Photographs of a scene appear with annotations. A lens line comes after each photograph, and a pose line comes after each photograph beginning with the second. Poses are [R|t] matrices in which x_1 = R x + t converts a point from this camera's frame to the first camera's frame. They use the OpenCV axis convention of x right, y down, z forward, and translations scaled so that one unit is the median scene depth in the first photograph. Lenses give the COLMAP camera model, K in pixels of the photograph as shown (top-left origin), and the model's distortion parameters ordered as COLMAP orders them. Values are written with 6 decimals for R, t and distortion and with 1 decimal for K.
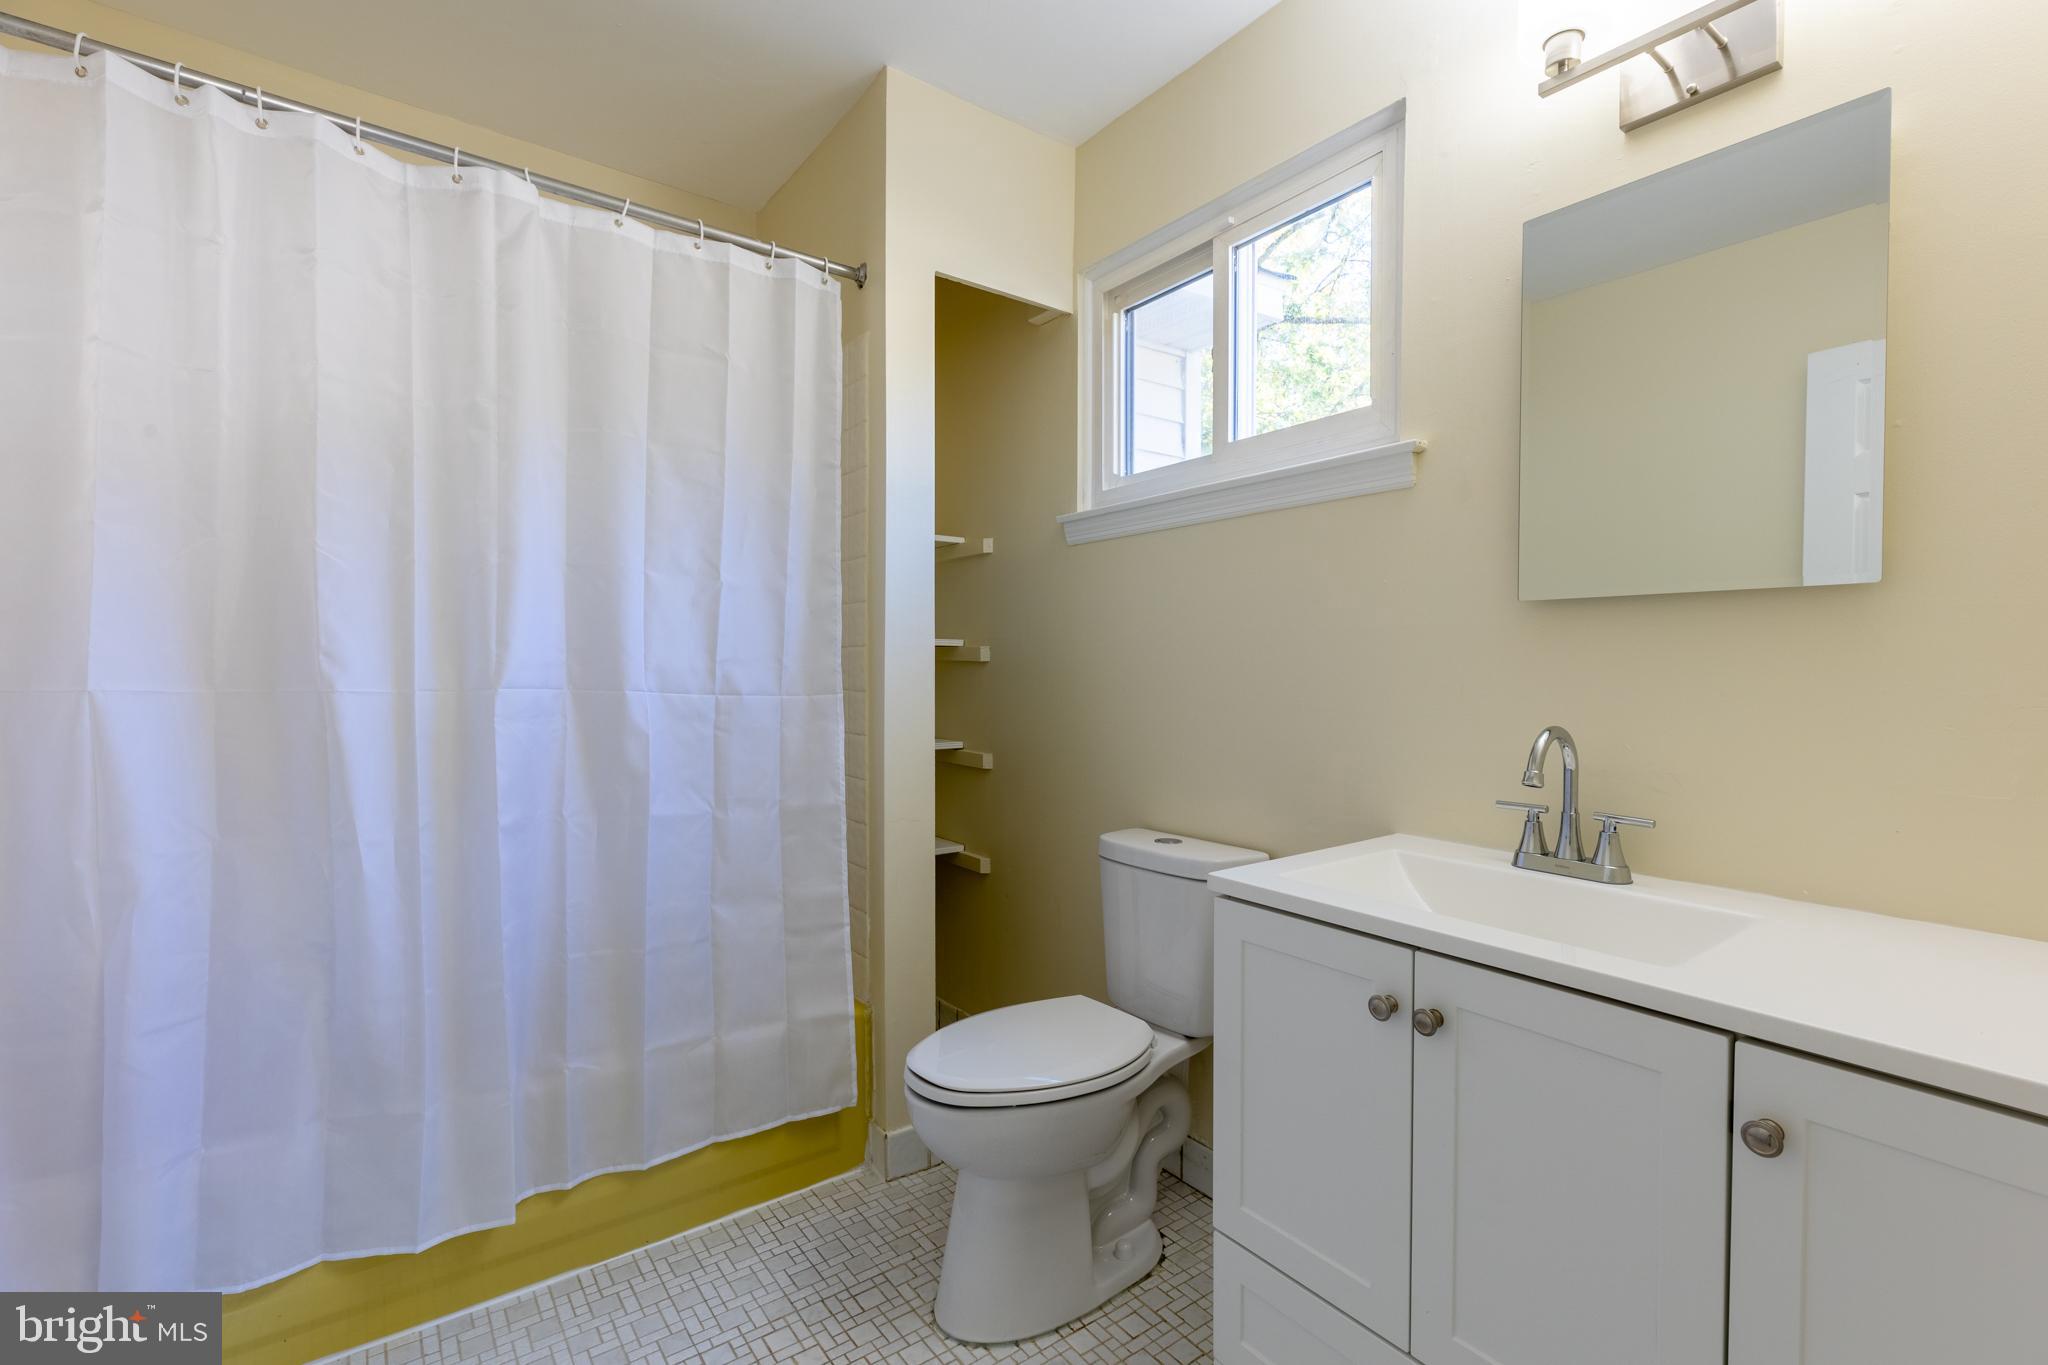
lens RADIAL K [[912.5, 0, 1039.5], [0, 912.5, 682.2], [0, 0, 1]] dist [-0.000484, -0.000265]
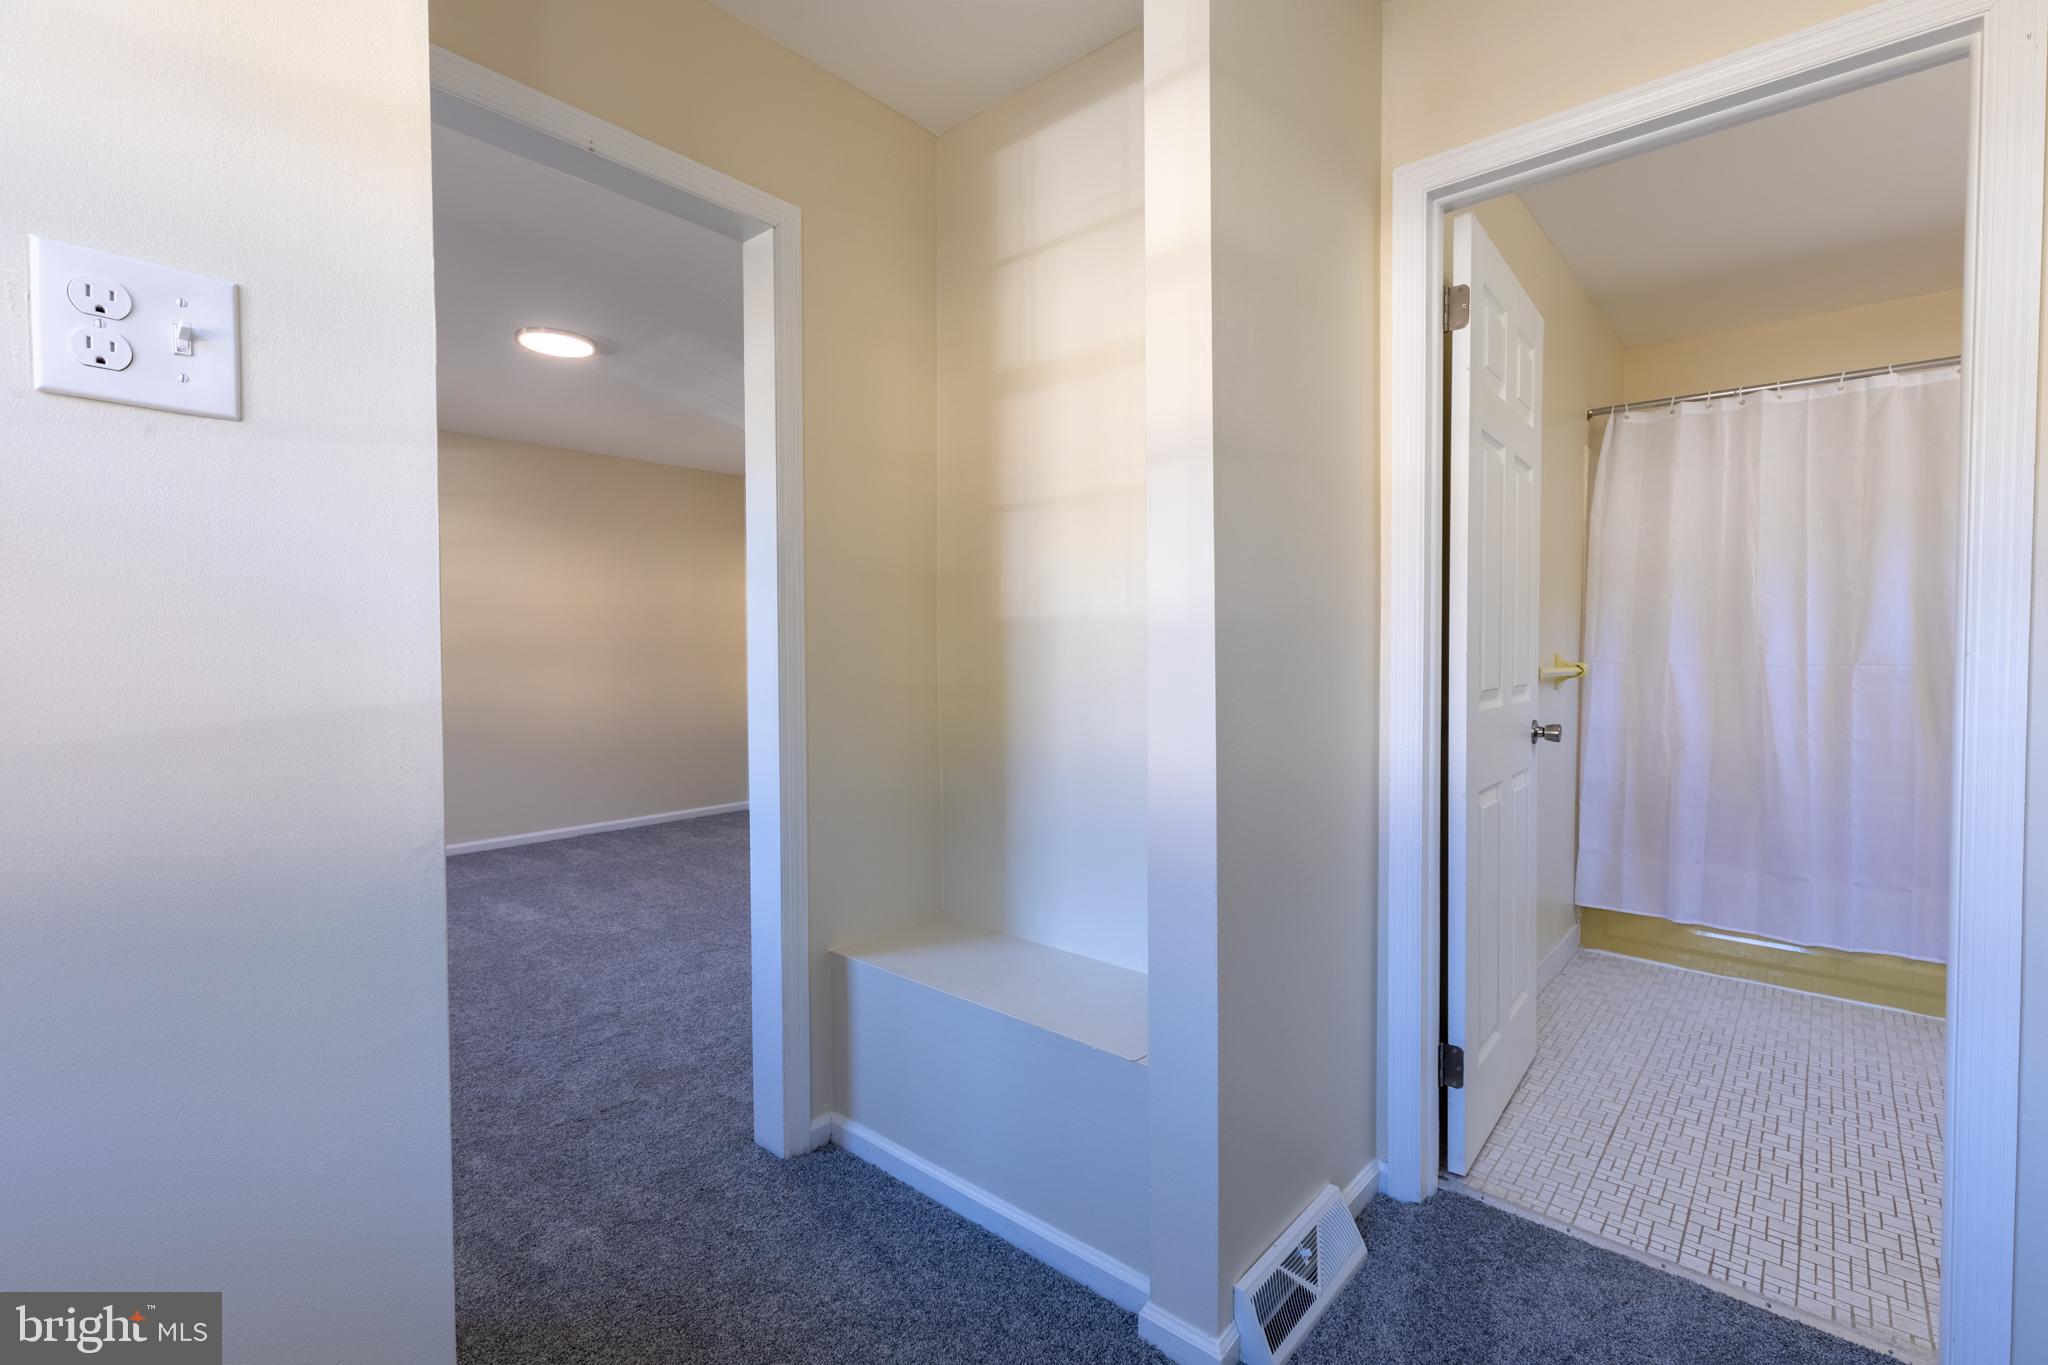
lens RADIAL K [[912.5, 0, 1039.5], [0, 912.5, 682.2], [0, 0, 1]] dist [-0.000484, -0.000265]
pose [[0.212346, 0.025891, -0.976851, 0.755924], [-0.010181, 0.999653, 0.024283, 0.011536], [0.977141, 0.004789, 0.212536, -0.889664]]
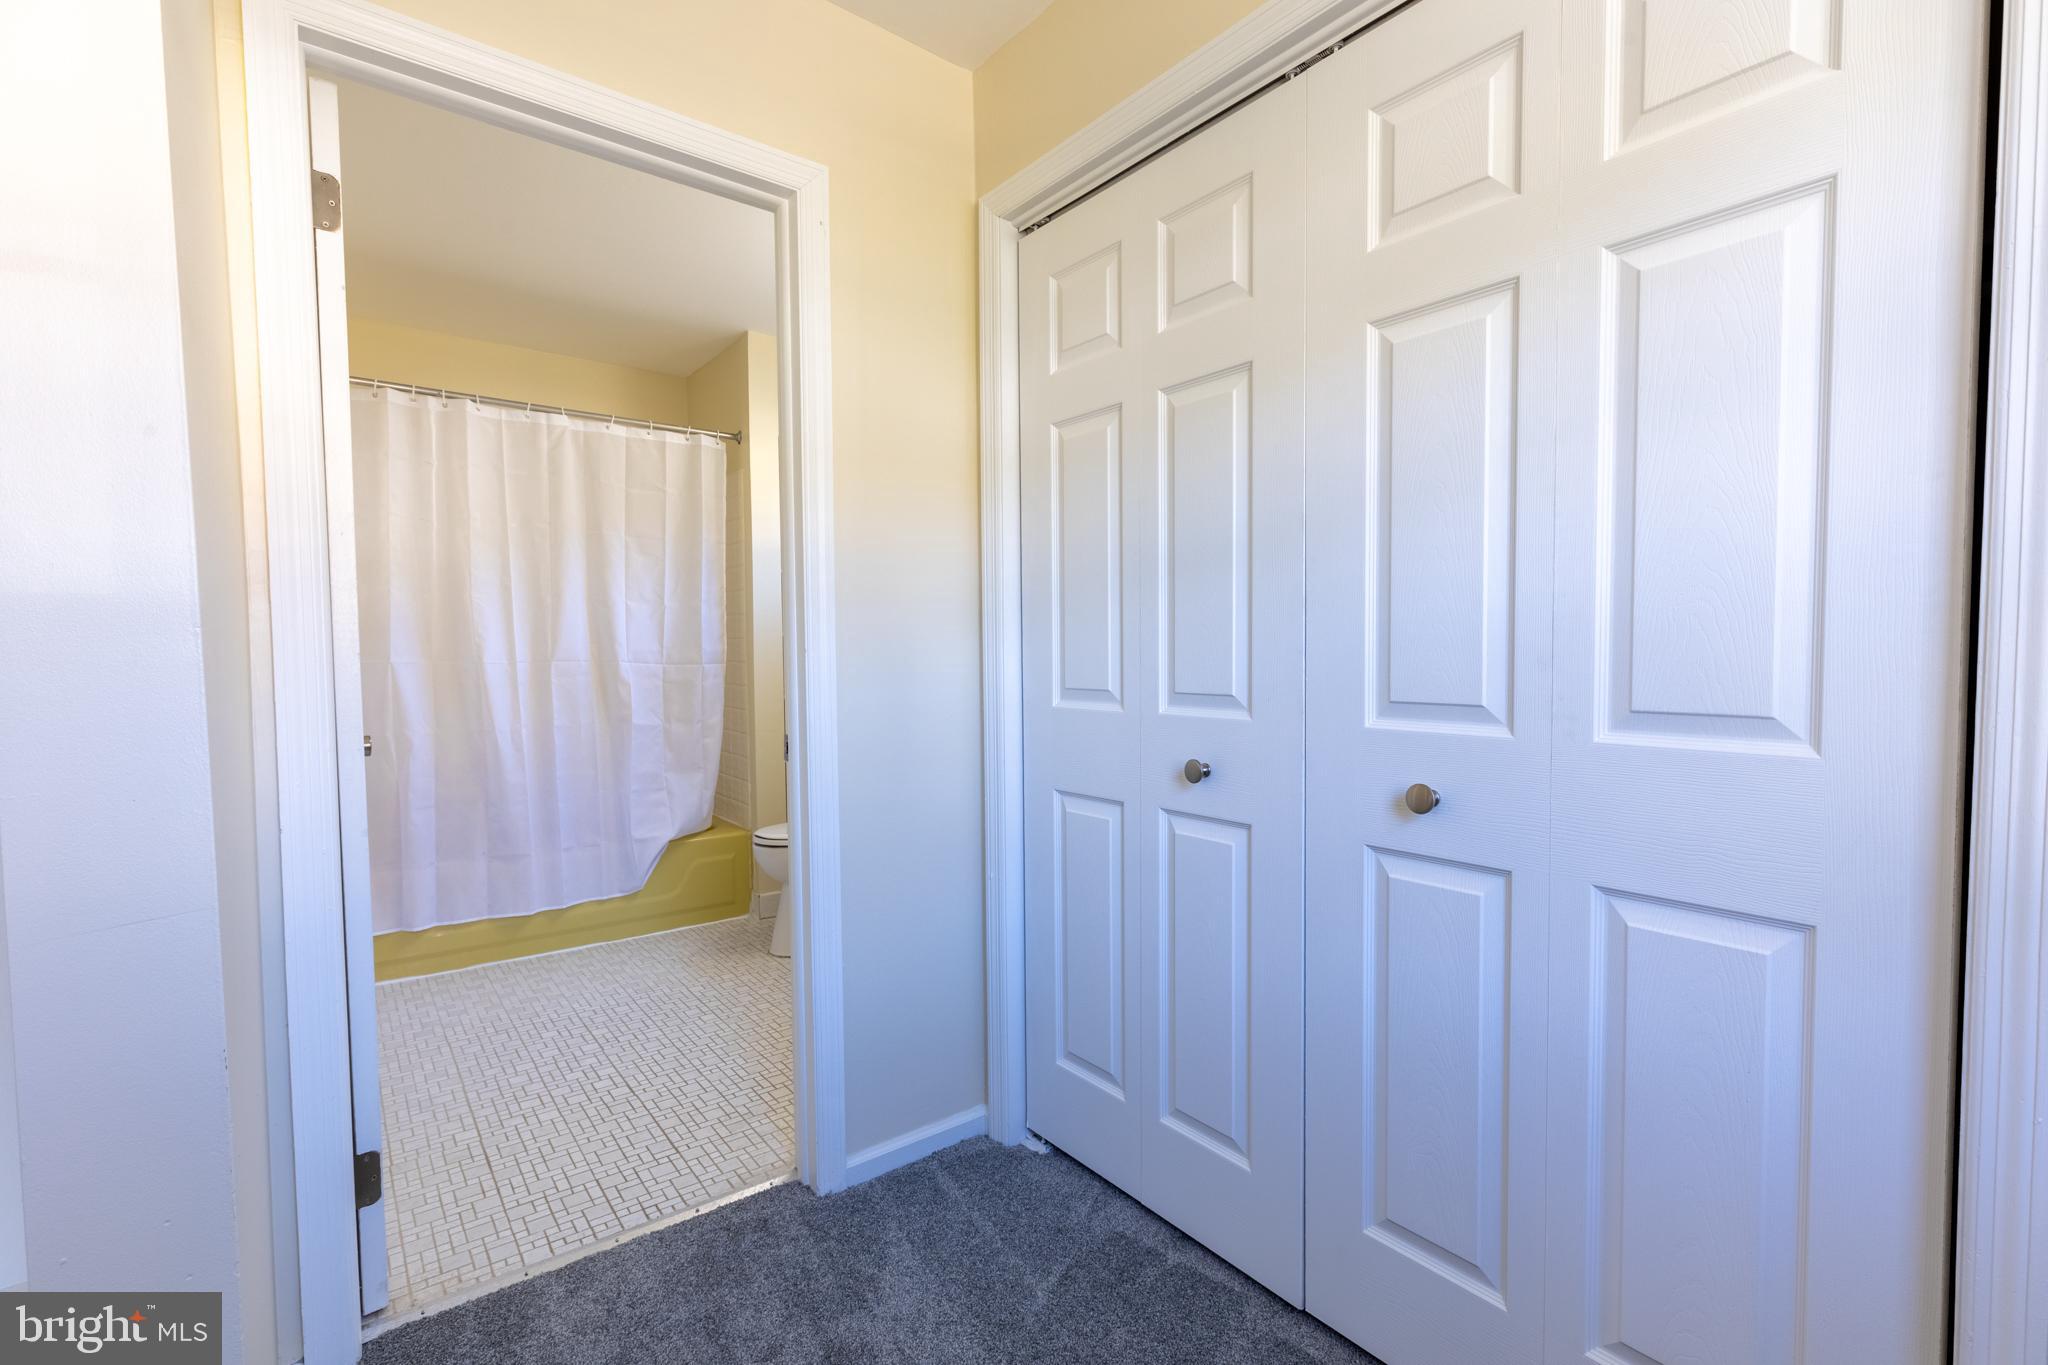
lens RADIAL K [[912.5, 0, 1039.5], [0, 912.5, 682.2], [0, 0, 1]] dist [-0.000484, -0.000265]
pose [[0.999326, -0.011680, 0.034790, 0.404491], [0.010782, 0.999607, 0.025895, 0.011234], [-0.035079, -0.025503, 0.999059, -1.039860]]
